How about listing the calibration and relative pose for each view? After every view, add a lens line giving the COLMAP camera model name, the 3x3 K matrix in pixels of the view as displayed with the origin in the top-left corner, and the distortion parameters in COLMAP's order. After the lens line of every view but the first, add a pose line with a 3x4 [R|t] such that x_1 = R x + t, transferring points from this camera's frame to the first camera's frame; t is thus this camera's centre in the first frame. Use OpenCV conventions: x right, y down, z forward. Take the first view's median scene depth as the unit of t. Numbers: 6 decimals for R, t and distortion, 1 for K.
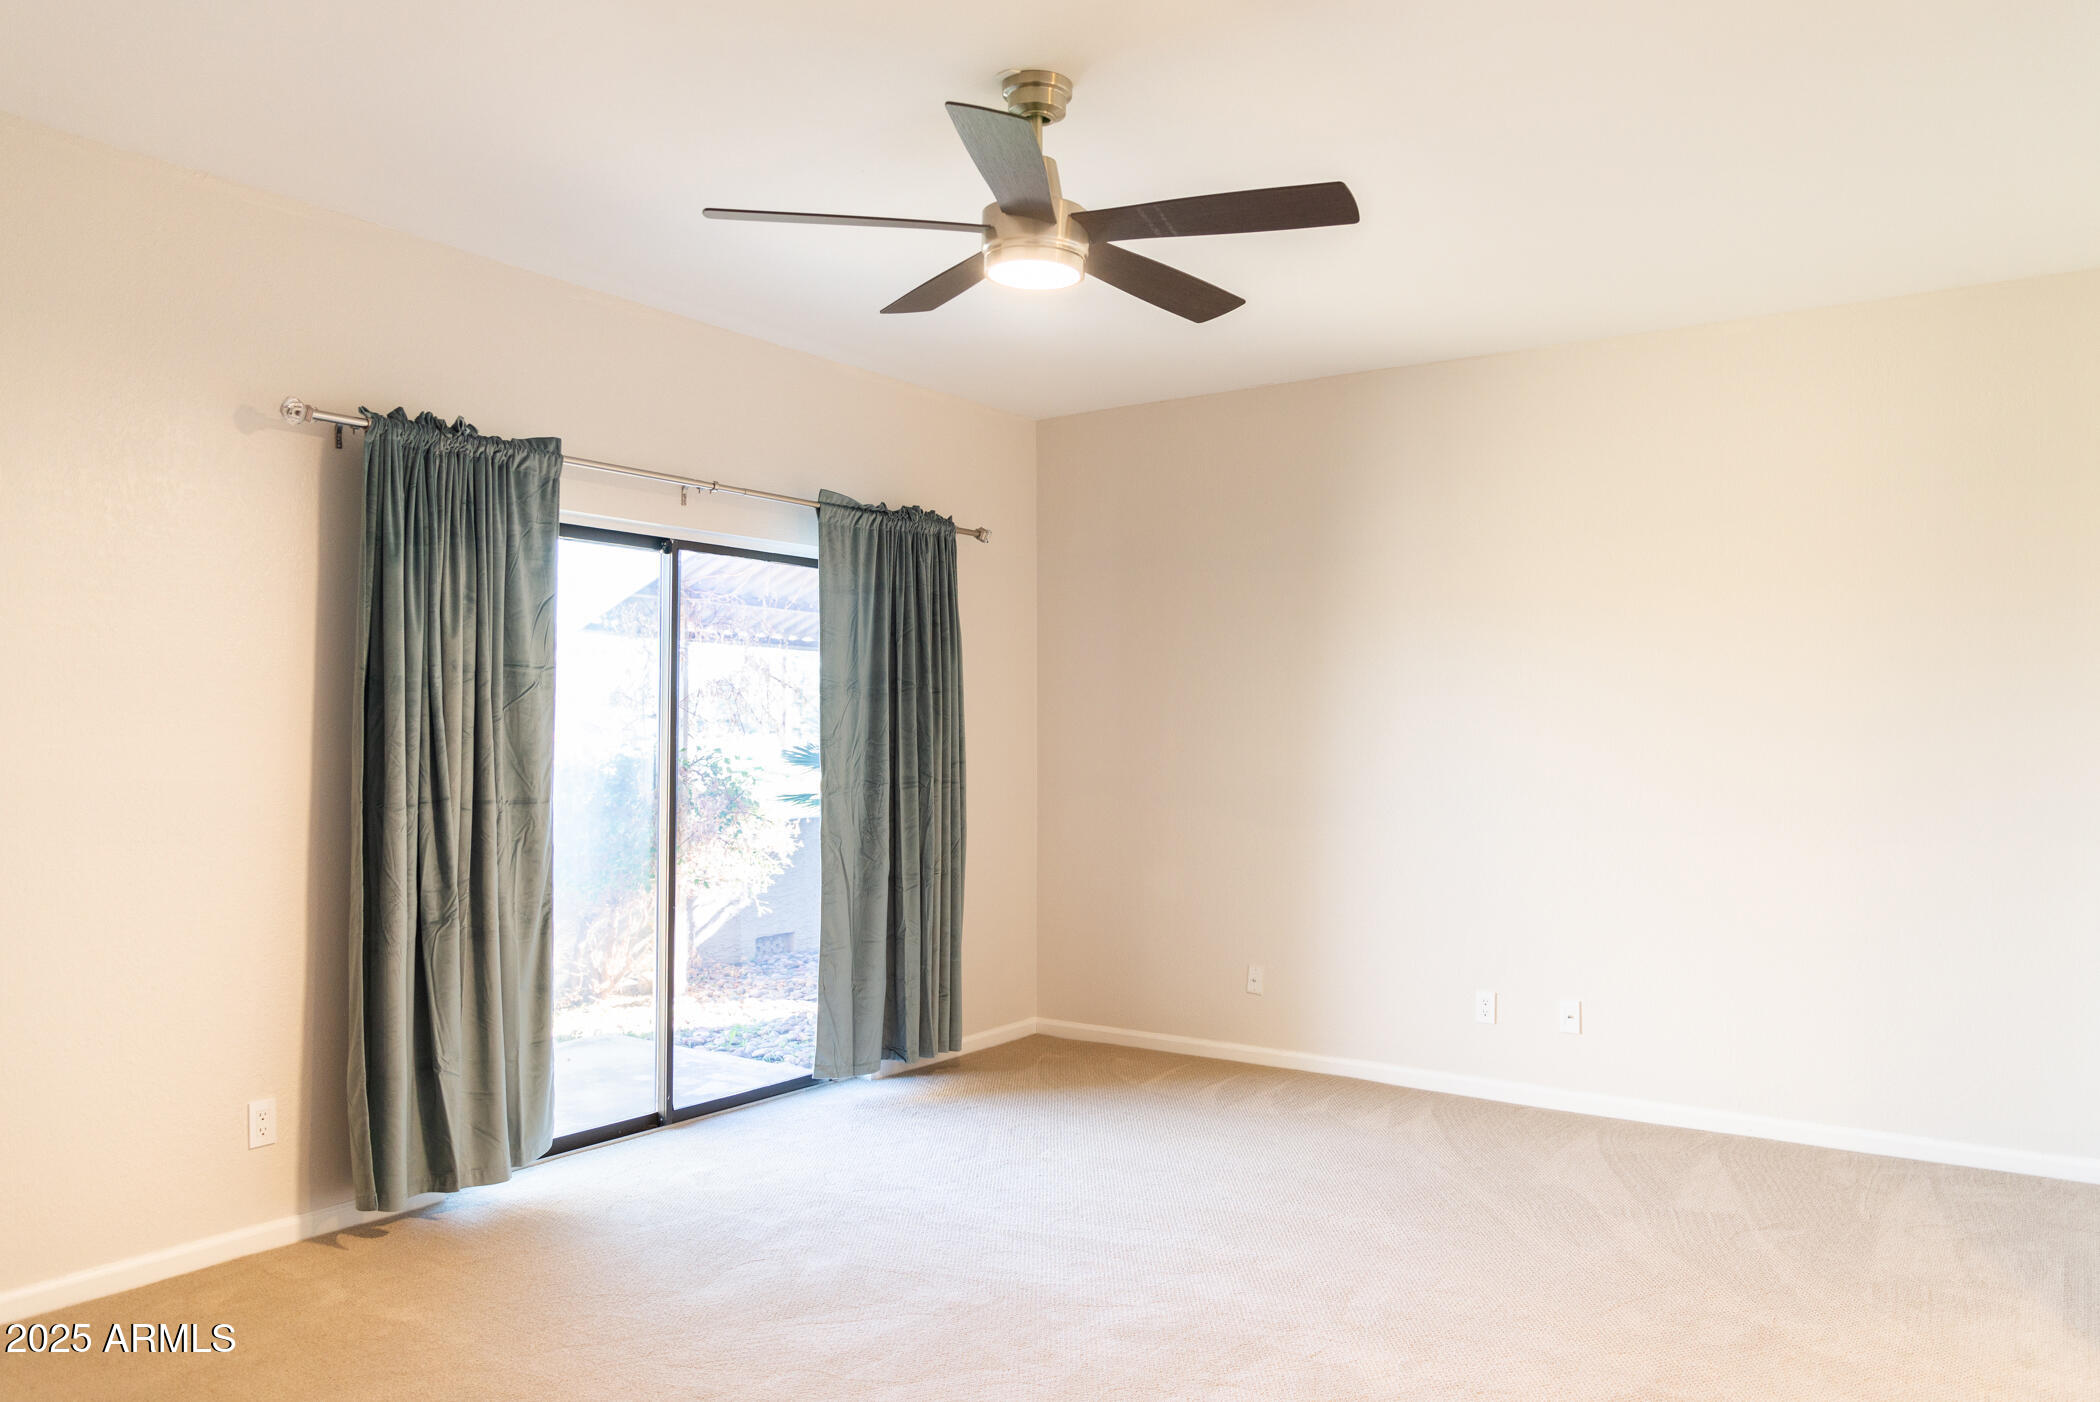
lens RADIAL K [[1451.0, 0, 1050.0], [0, 1451.0, 701.0], [0, 0, 1]] dist [0.006421, -0.000292]
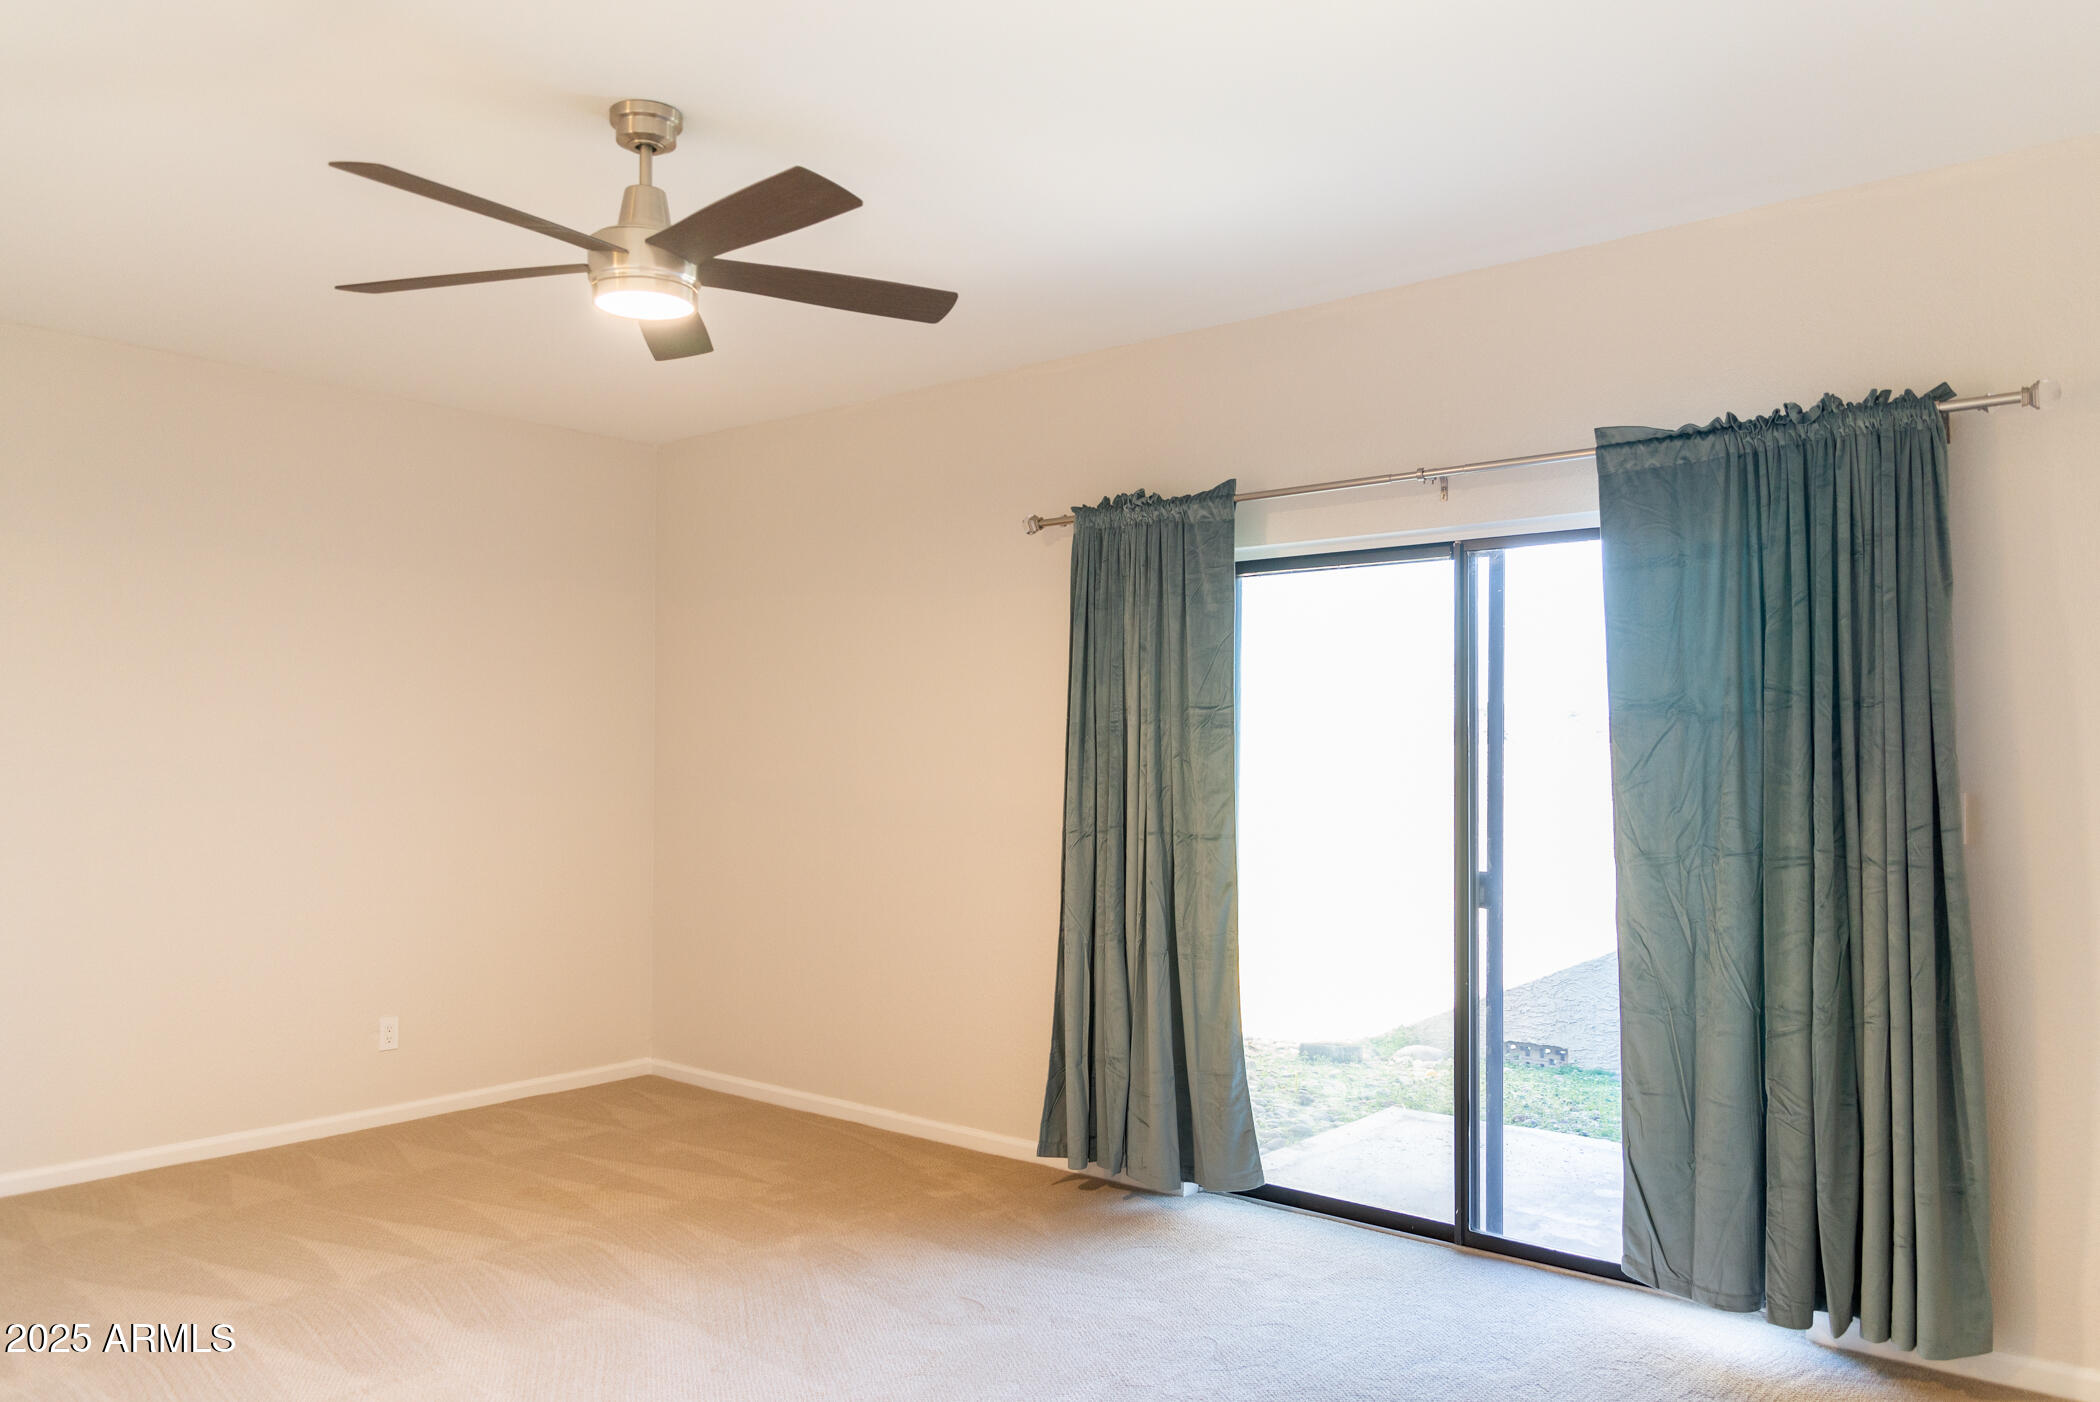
lens RADIAL K [[1451.0, 0, 1050.0], [0, 1451.0, 701.0], [0, 0, 1]] dist [0.006421, -0.000292]
pose [[-0.049844, -0.049644, -0.997522, 0.666670], [0.015280, 0.998609, -0.050462, 0.022012], [0.998640, -0.017757, -0.049016, 0.915328]]
